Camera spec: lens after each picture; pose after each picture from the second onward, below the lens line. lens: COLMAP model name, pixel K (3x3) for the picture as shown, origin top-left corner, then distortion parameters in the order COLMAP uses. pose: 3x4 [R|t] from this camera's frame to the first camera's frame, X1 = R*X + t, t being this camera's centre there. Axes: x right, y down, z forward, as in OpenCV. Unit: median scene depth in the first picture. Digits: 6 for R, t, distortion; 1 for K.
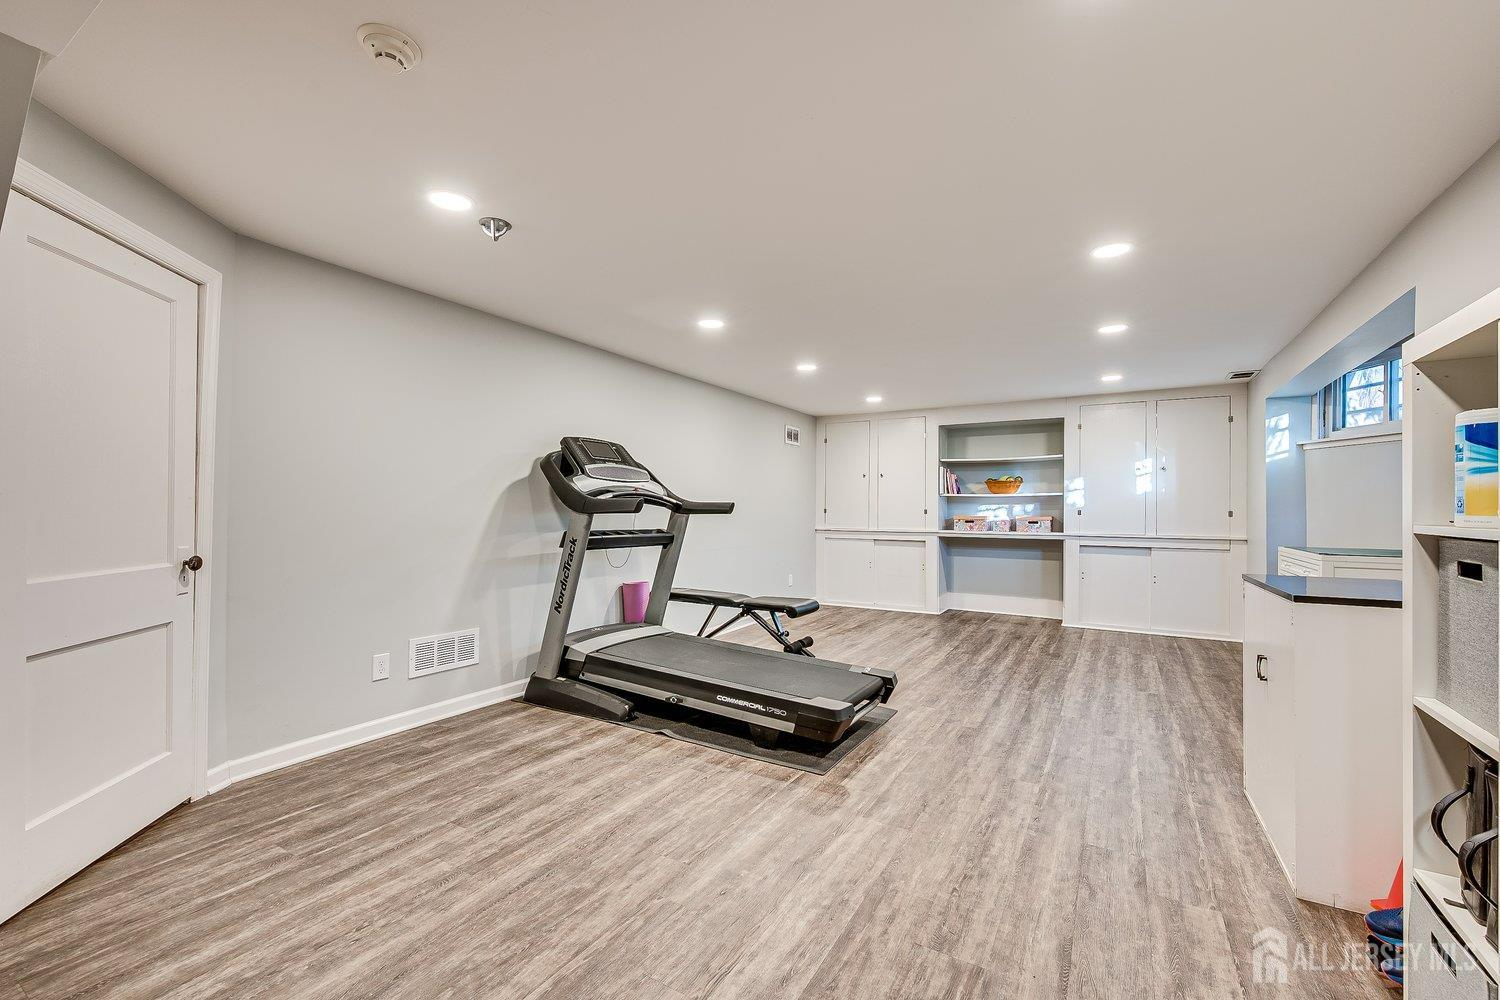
lens RADIAL K [[590.3, 0, 758.8], [0, 590.3, 508.2], [0, 0, 1]] dist [-0.001802, -0.000088]
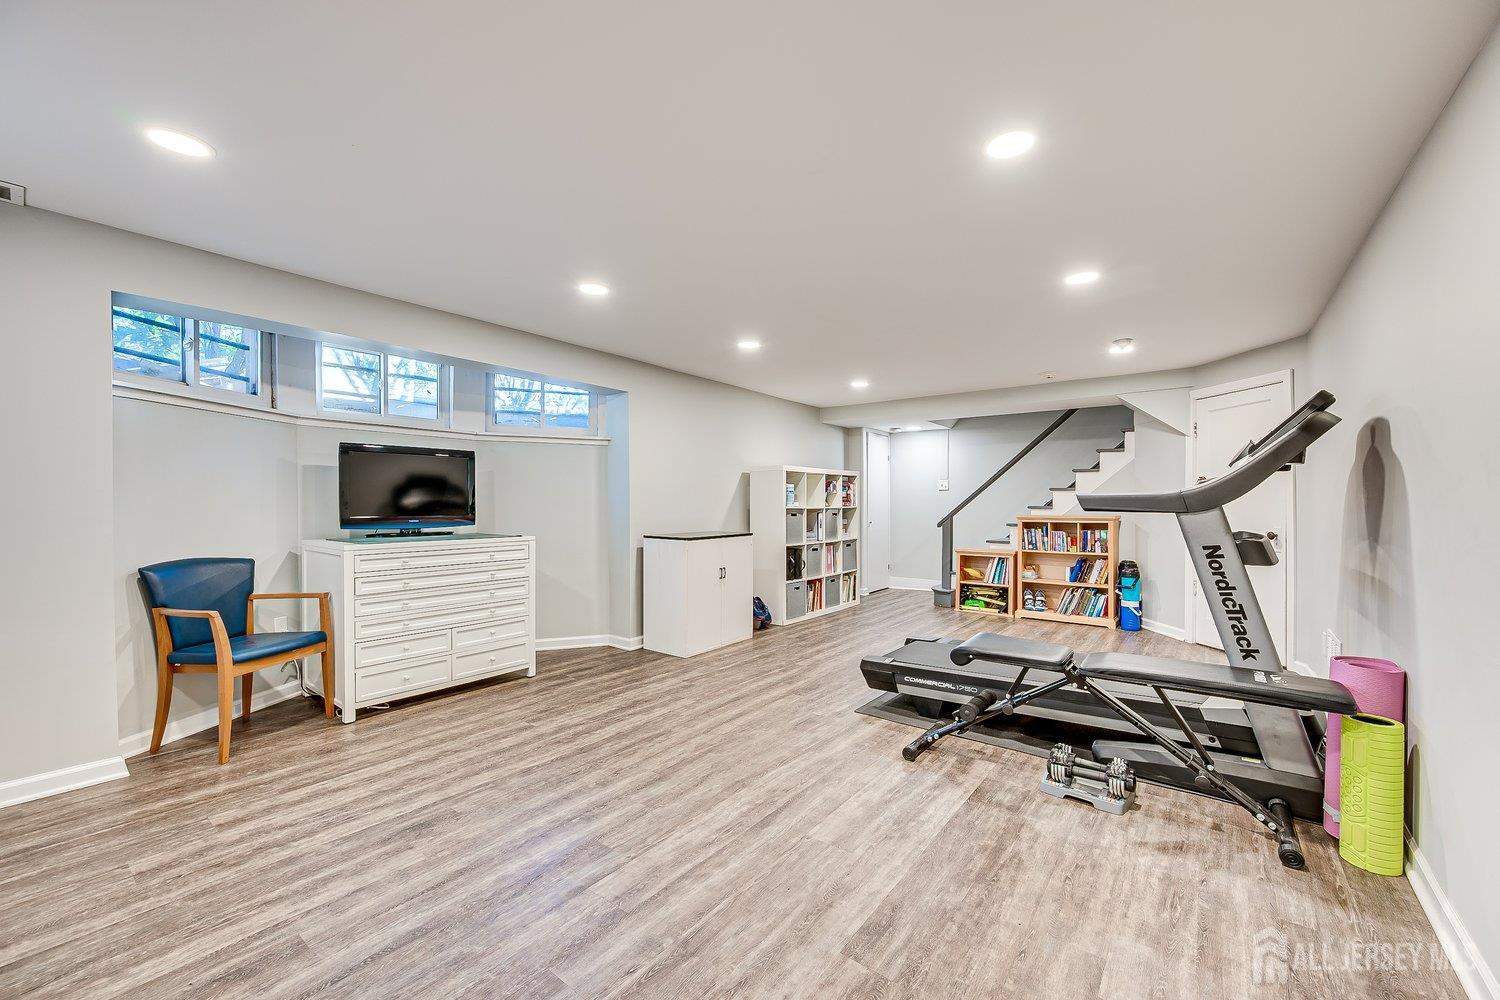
lens RADIAL K [[590.3, 0, 758.8], [0, 590.3, 508.2], [0, 0, 1]] dist [-0.001802, -0.000088]
pose [[-0.993402, -0.009100, 0.114326, 0.296239], [-0.009025, 0.999959, 0.001181, 0.012027], [-0.114332, 0.000141, -0.993443, 2.065857]]
